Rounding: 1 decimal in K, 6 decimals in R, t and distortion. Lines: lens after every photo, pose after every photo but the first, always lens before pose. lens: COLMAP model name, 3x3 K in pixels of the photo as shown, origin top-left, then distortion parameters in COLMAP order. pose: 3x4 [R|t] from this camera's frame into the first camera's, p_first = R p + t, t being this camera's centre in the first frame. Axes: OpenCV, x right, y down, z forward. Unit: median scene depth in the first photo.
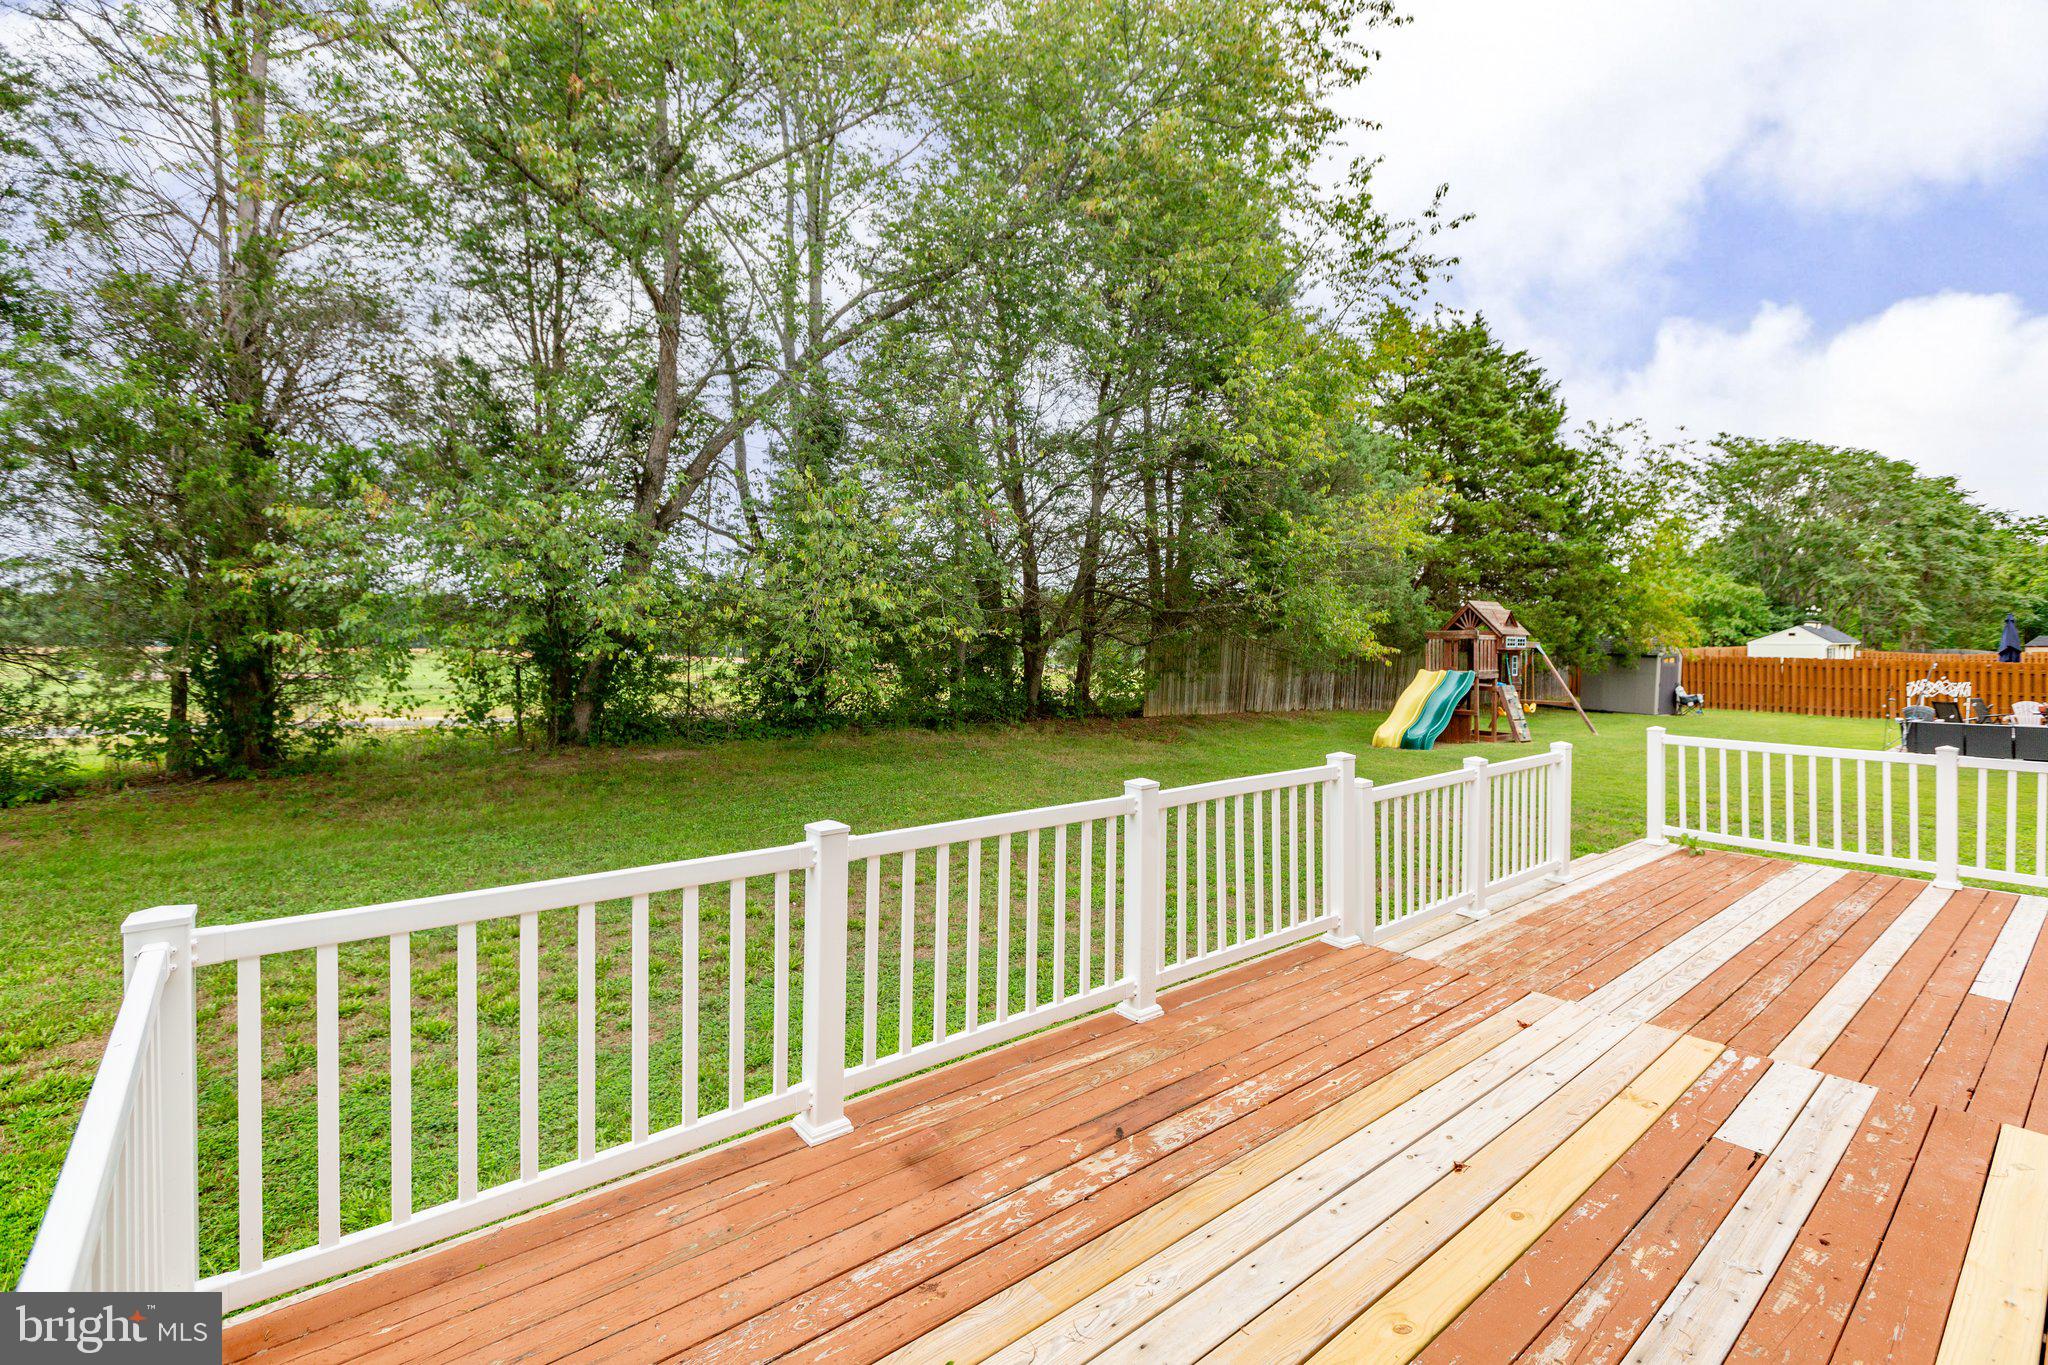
lens RADIAL K [[917.6, 0, 1010.6], [0, 917.6, 634.6], [0, 0, 1]] dist [0.001007, -0.001243]
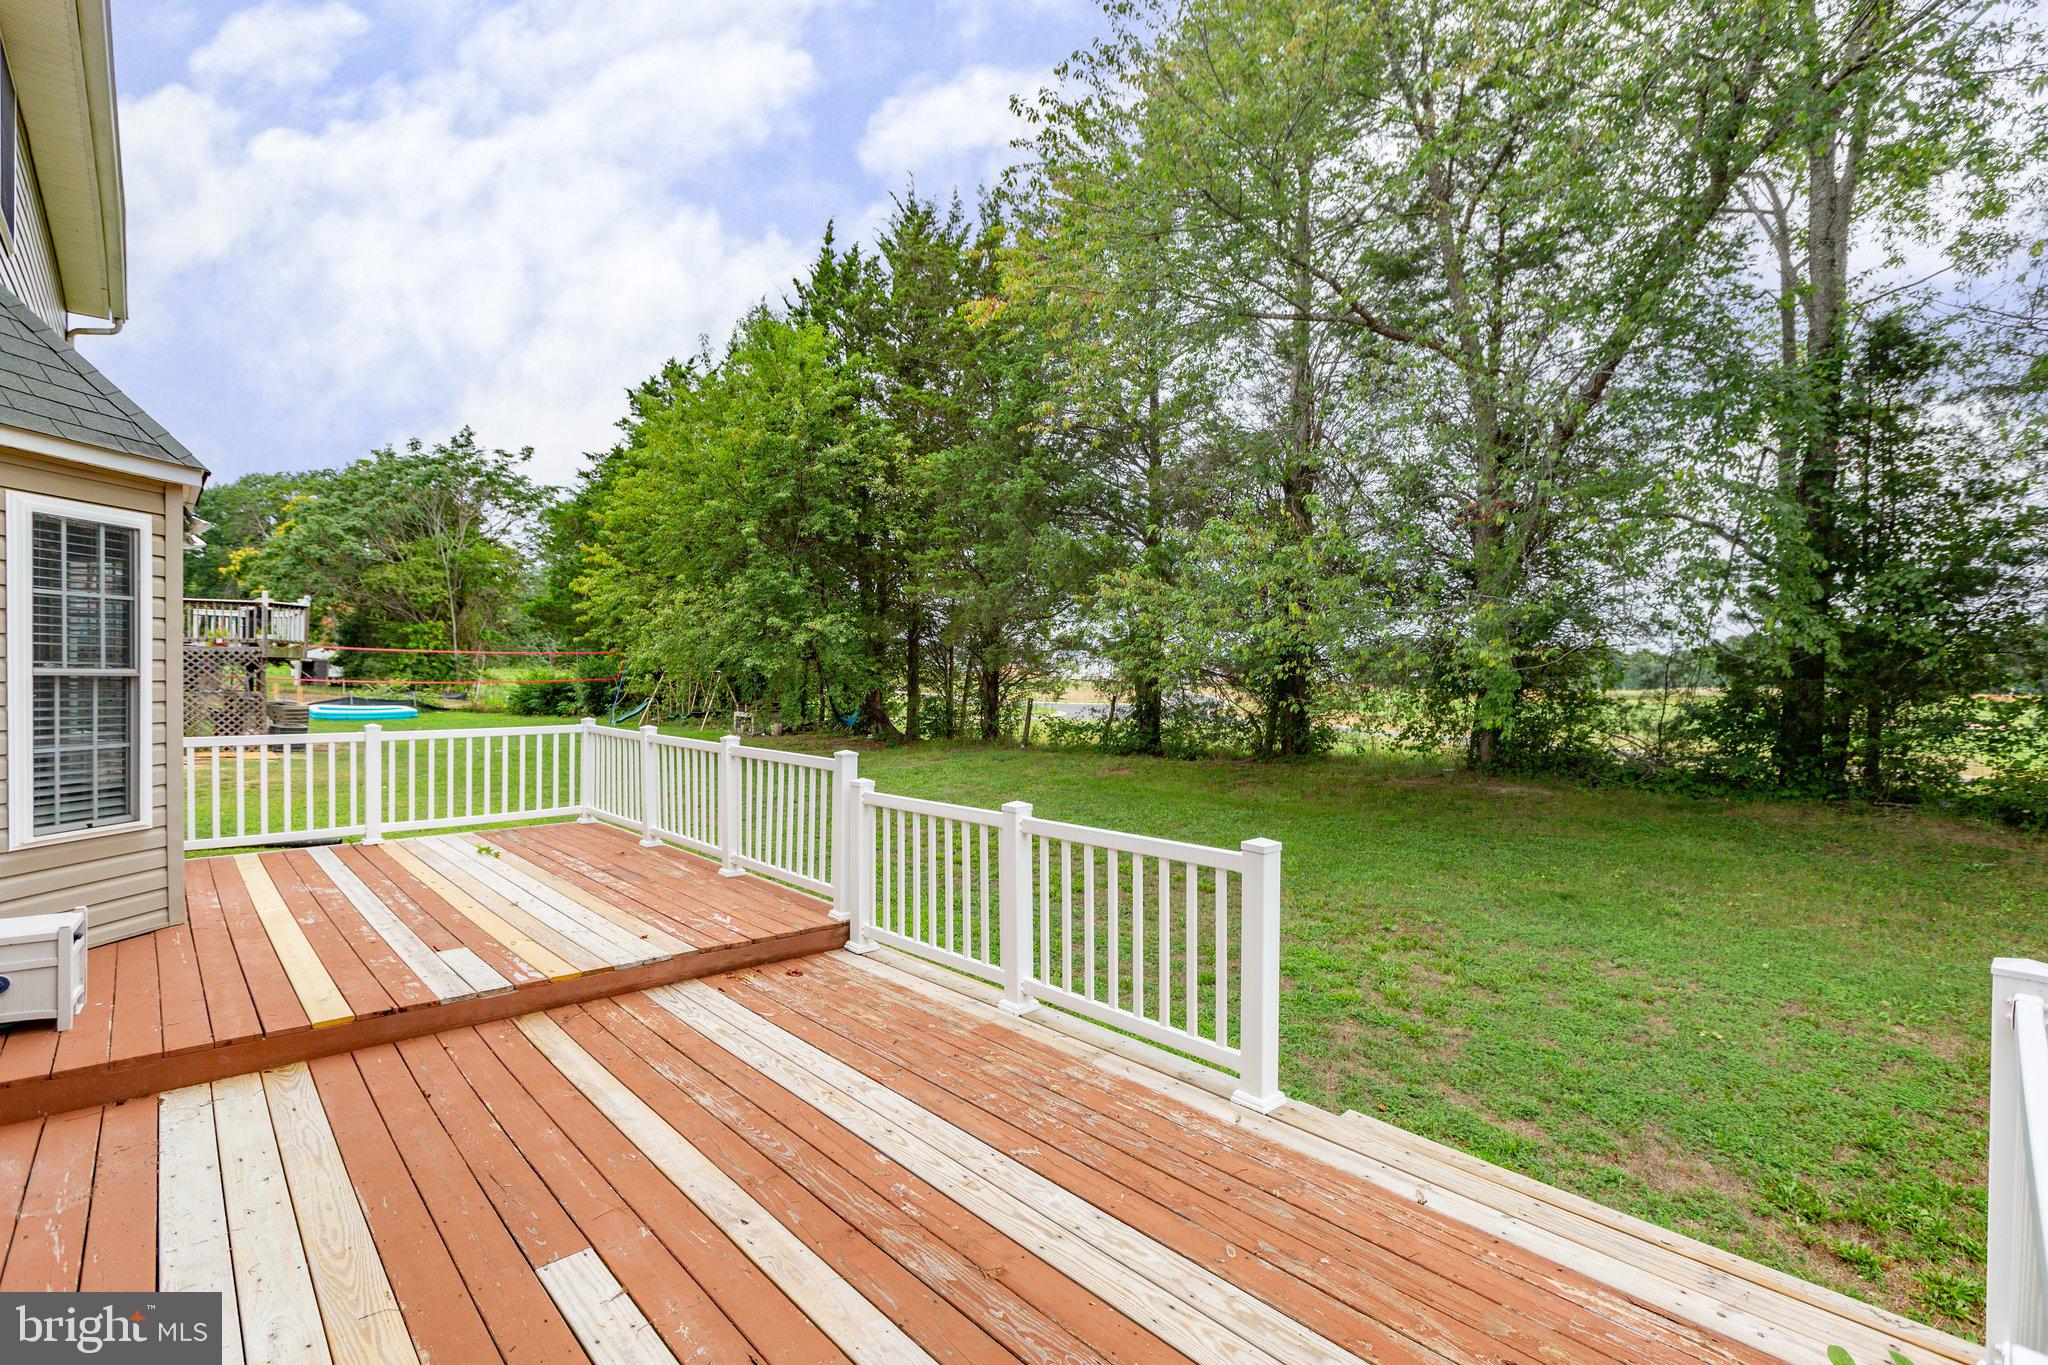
lens RADIAL K [[917.6, 0, 1024.3], [0, 917.6, 684.6], [0, 0, 1]] dist [0.001007, -0.001243]
pose [[0.080608, -0.000854, -0.996746, 1.590500], [-0.001038, 0.999999, -0.000941, 0.052788], [0.996745, 0.001110, 0.080607, 1.195603]]
